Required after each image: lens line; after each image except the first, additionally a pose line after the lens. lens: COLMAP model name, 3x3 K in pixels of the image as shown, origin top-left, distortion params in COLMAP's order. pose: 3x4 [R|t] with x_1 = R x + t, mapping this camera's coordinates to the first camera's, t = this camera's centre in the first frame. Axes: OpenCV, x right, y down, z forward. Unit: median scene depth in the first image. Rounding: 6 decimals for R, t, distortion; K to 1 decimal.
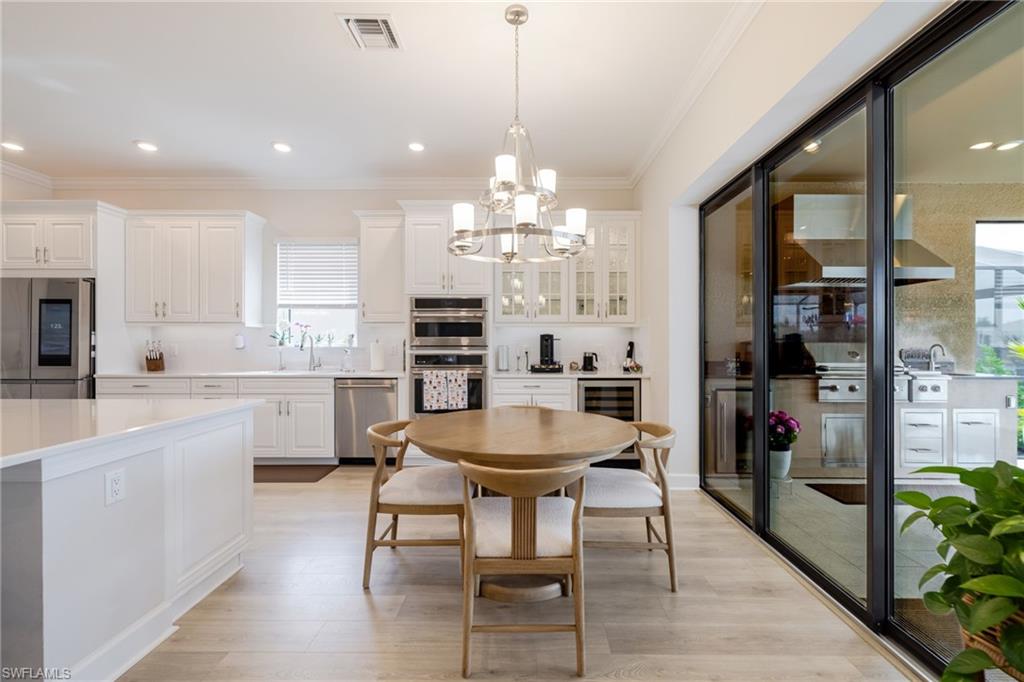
lens RADIAL K [[432.0, 0, 533.4], [0, 432.0, 339.3], [0, 0, 1]] dist [0.000773, 0.000134]
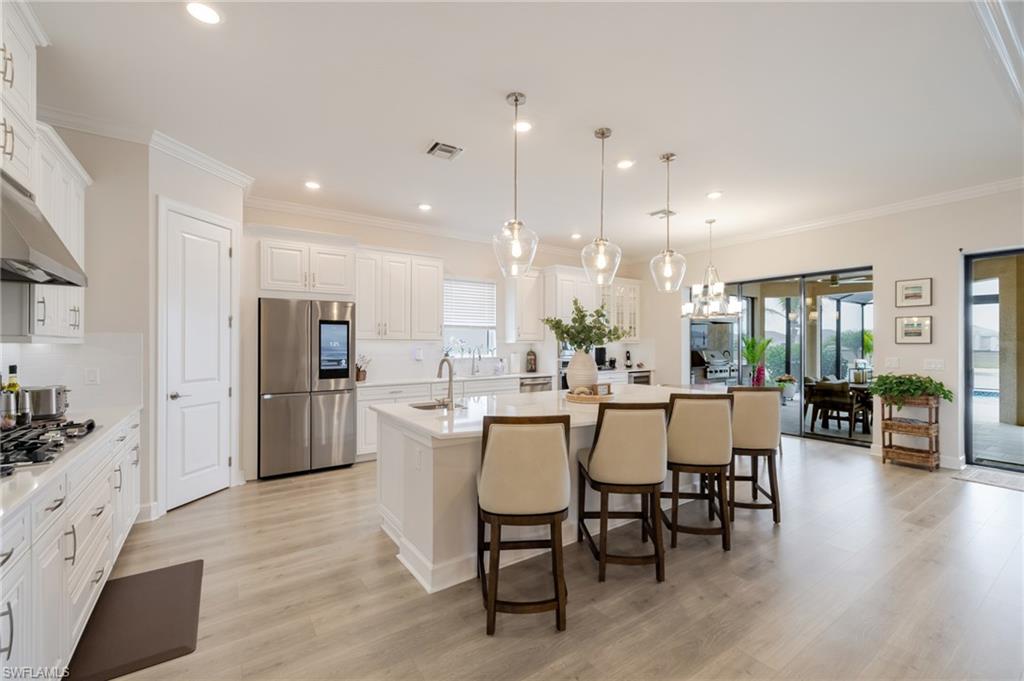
lens RADIAL K [[426.6, 0, 510.7], [0, 426.6, 340.6], [0, 0, 1]] dist [-0.000714, -0.000455]
pose [[0.824973, 0.002750, 0.565165, -1.324755], [-0.000689, 0.999992, -0.003860, -0.034436], [-0.565171, 0.002795, 0.824969, -0.197381]]
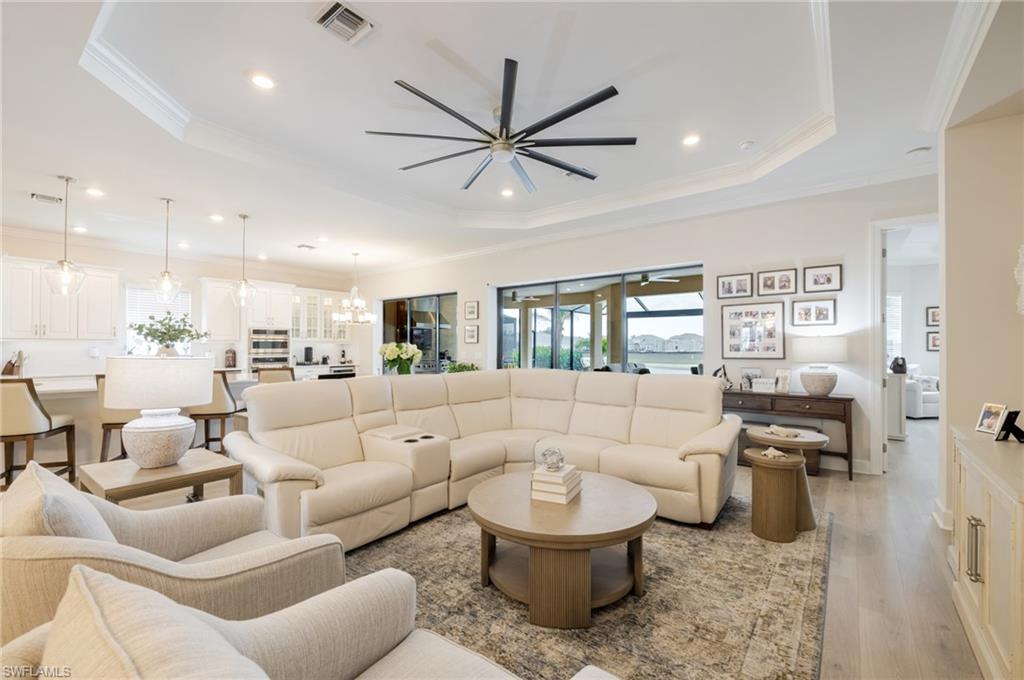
lens RADIAL K [[426.6, 0, 510.7], [0, 426.6, 340.1], [0, 0, 1]] dist [-0.000714, -0.000455]
pose [[0.613261, 0.011164, 0.789801, -1.087626], [-0.000605, 0.999906, -0.013664, -0.018656], [-0.789880, 0.007902, 0.613211, -1.119920]]
